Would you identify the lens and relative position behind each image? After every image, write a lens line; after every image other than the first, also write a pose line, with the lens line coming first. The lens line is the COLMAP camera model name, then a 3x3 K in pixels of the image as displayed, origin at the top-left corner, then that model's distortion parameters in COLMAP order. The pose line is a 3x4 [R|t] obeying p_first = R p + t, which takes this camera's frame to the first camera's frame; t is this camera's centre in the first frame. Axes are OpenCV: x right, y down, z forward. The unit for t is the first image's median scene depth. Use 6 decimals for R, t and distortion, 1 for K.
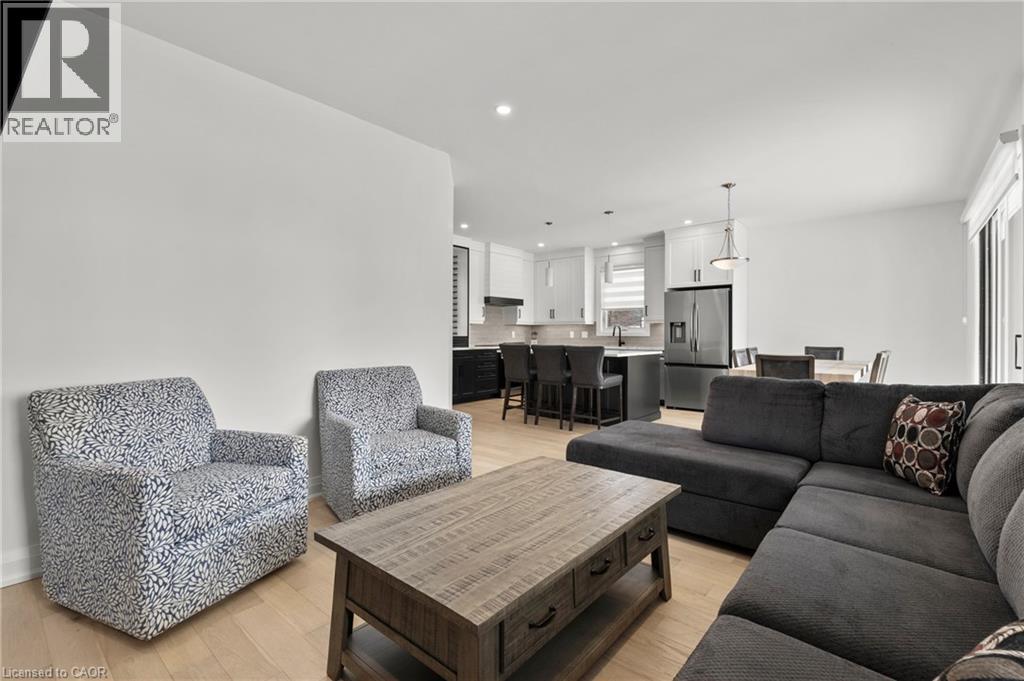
lens RADIAL K [[458.7, 0, 503.1], [0, 458.7, 333.4], [0, 0, 1]] dist [0.001715, 0.000164]
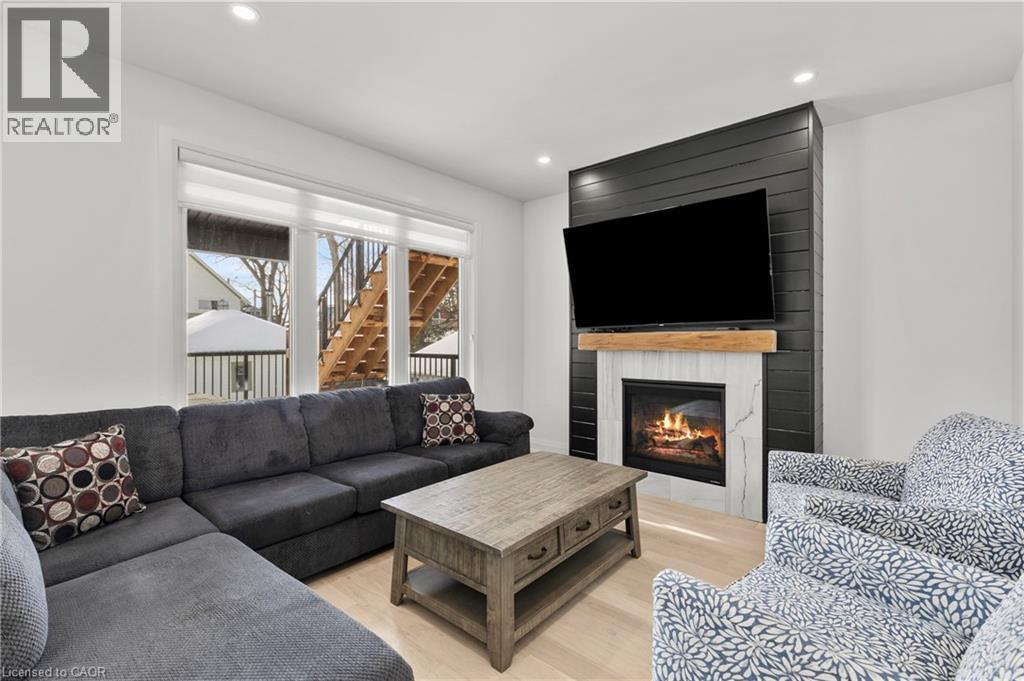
lens RADIAL K [[458.7, 0, 508.7], [0, 458.7, 337.1], [0, 0, 1]] dist [0.001715, 0.000164]
pose [[-0.999991, 0.001184, -0.004057, 0.091688], [0.001187, 0.999999, -0.000720, -0.056247], [0.004057, -0.000724, -0.999992, 2.119367]]
